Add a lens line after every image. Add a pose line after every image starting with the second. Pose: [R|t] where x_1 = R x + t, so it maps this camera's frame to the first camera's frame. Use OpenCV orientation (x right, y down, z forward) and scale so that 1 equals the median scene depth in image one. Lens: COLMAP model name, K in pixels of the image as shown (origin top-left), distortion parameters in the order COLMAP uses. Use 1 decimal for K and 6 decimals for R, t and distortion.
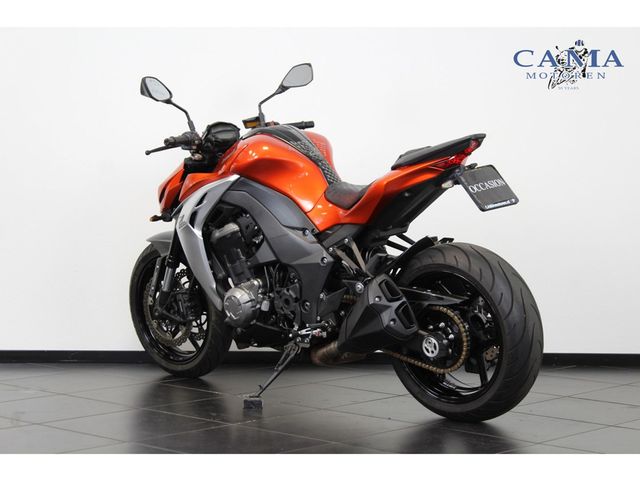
lens RADIAL K [[1387.8, 0, 319.7], [0, 1387.8, 240.8], [0, 0, 1]] dist [-0.106421, 0.000000]
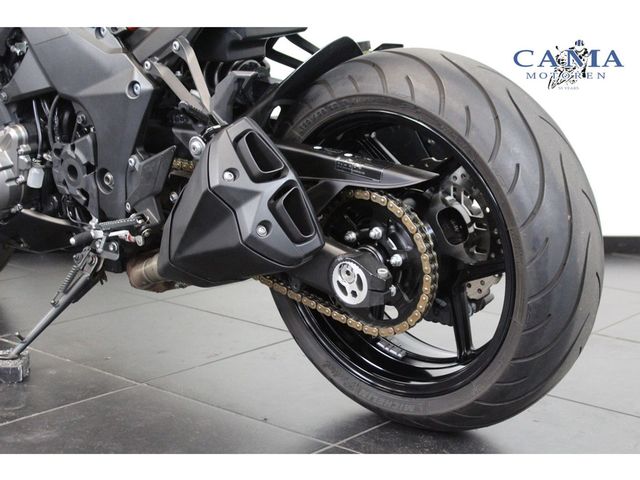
lens RADIAL K [[1088.5, 0, 321.3], [0, 1088.5, 239.8], [0, 0, 1]] dist [-0.000028, 0.000000]
pose [[0.999511, 0.000534, 0.031258, 0.057598], [-0.004879, 0.990263, 0.139121, 0.013763], [-0.030880, -0.139205, 0.989782, 0.630557]]
